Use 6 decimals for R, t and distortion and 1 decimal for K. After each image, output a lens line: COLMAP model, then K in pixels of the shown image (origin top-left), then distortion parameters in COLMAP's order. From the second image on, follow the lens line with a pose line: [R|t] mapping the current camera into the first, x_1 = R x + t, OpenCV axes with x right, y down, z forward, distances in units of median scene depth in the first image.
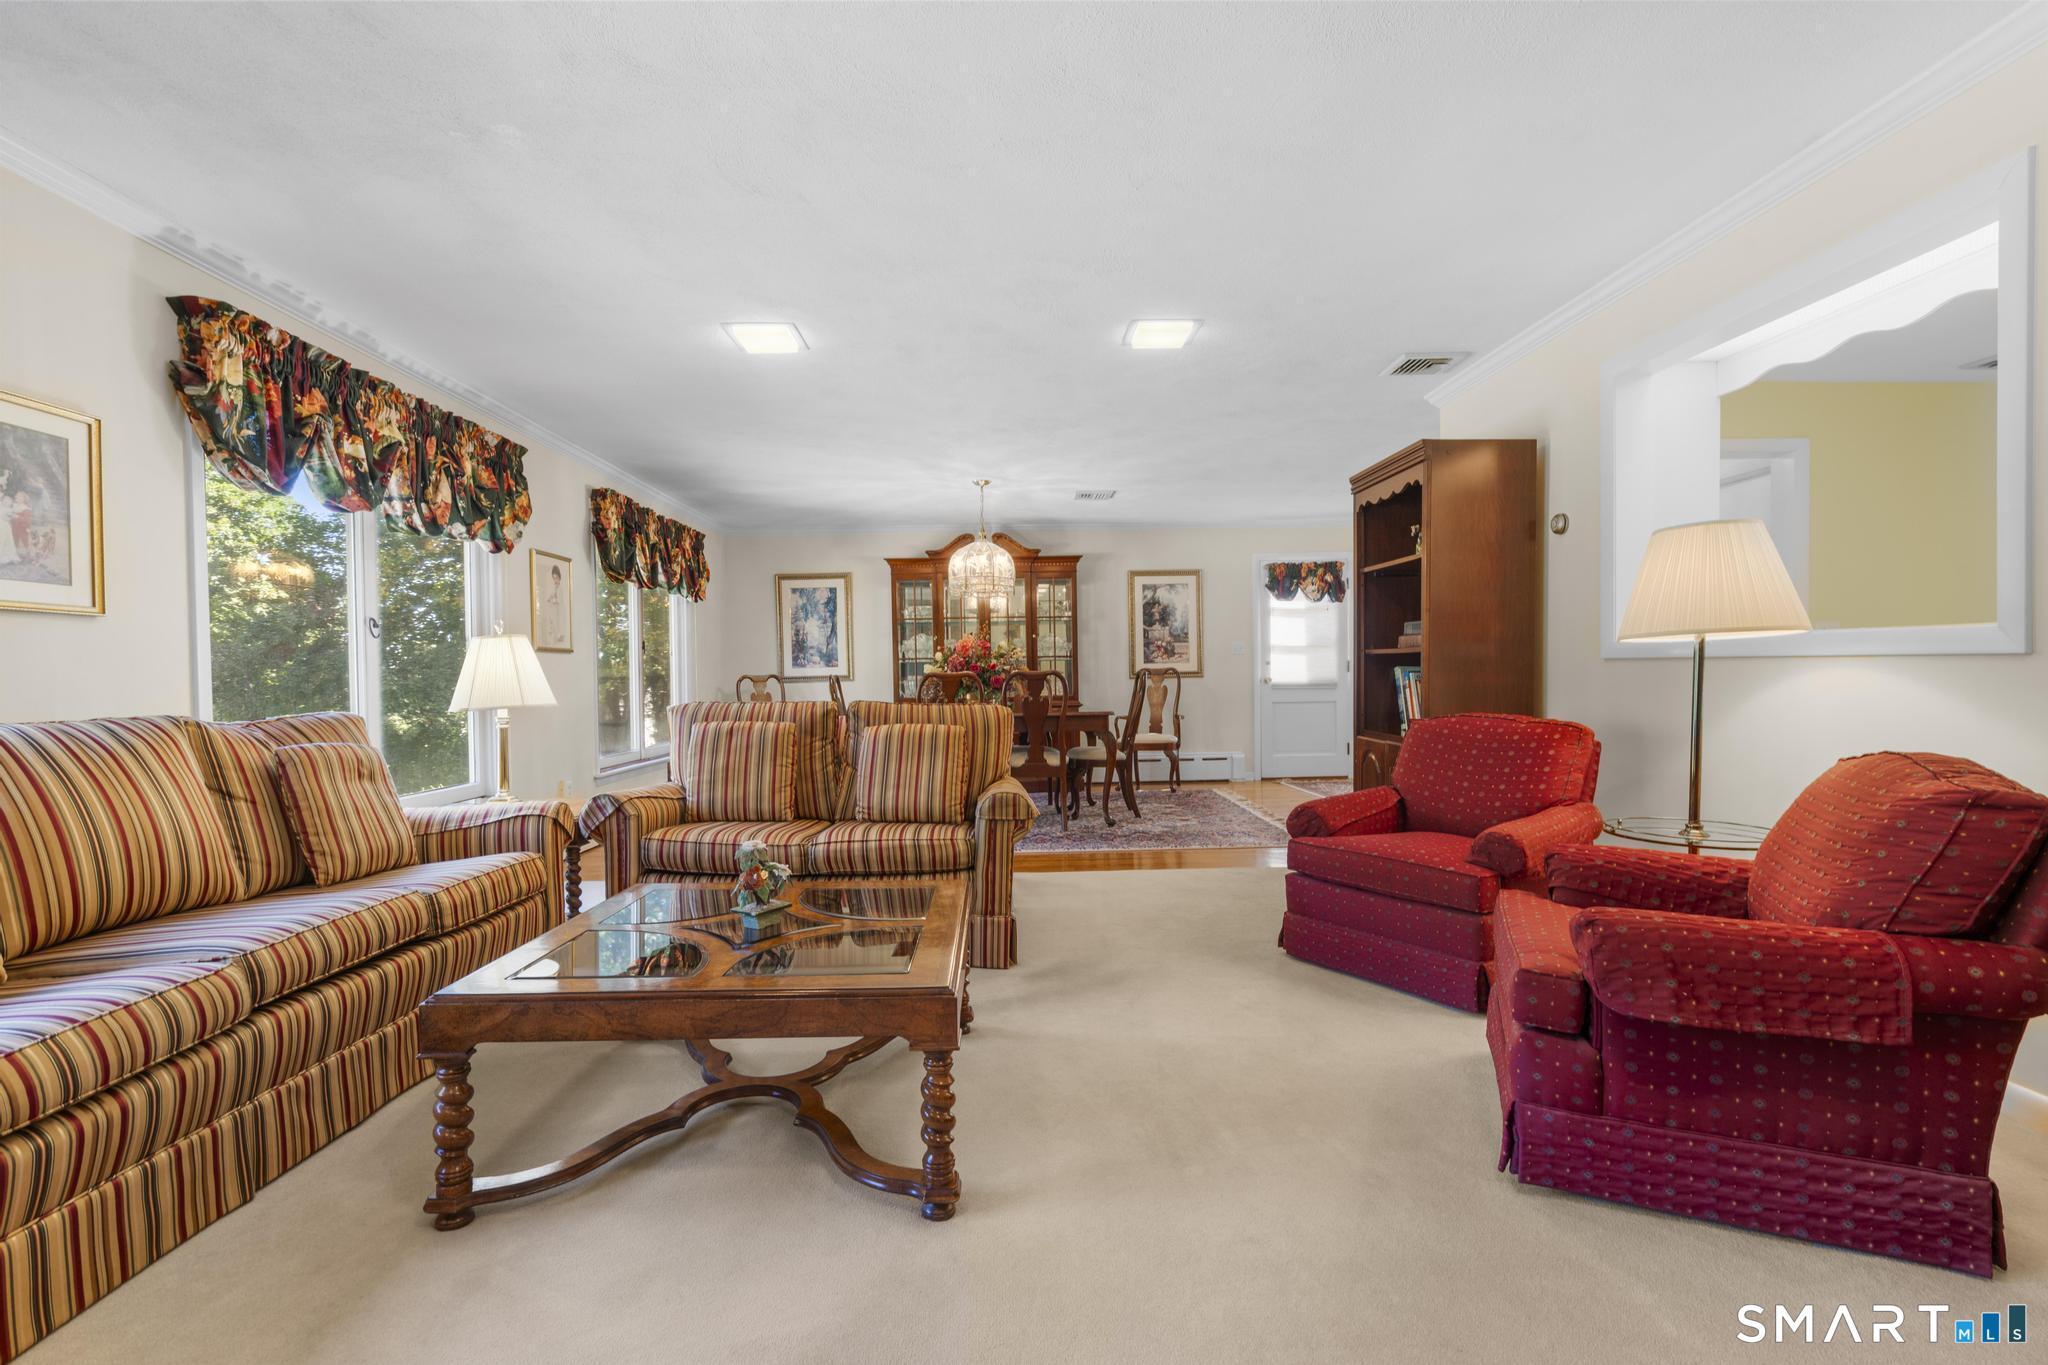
lens RADIAL K [[919.8, 0, 1016.8], [0, 919.8, 696.0], [0, 0, 1]] dist [-0.007907, 0.005878]
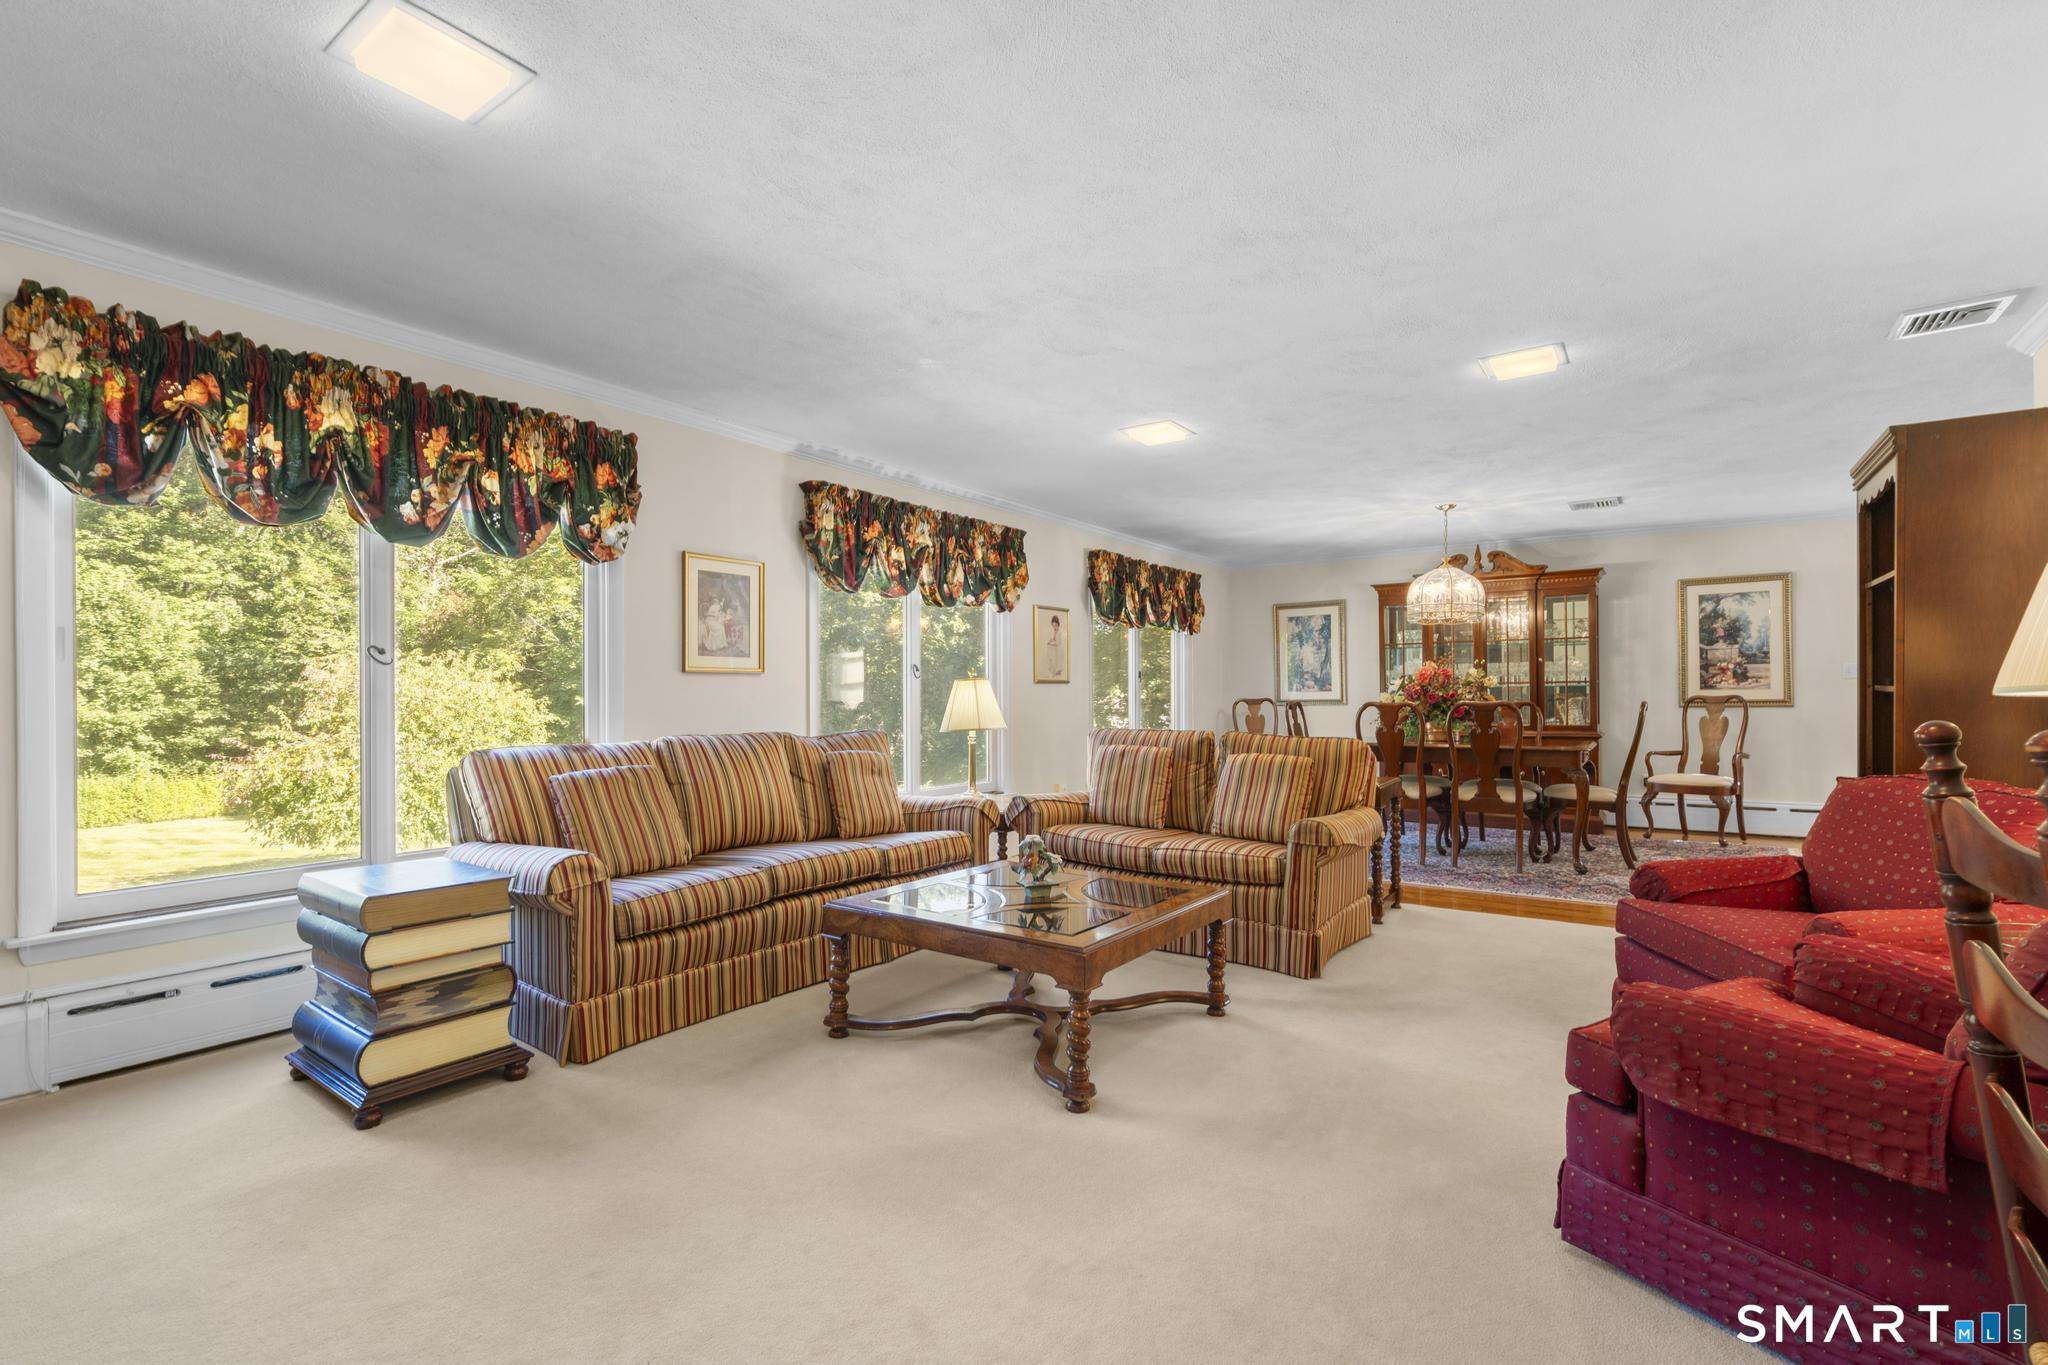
lens RADIAL K [[919.8, 0, 1016.8], [0, 919.8, 696.0], [0, 0, 1]] dist [-0.007907, 0.005878]
pose [[0.803311, 0.009700, -0.595481, 0.348734], [-0.018026, 0.999805, -0.008031, -0.029309], [0.595288, 0.017186, 0.803329, -0.101210]]
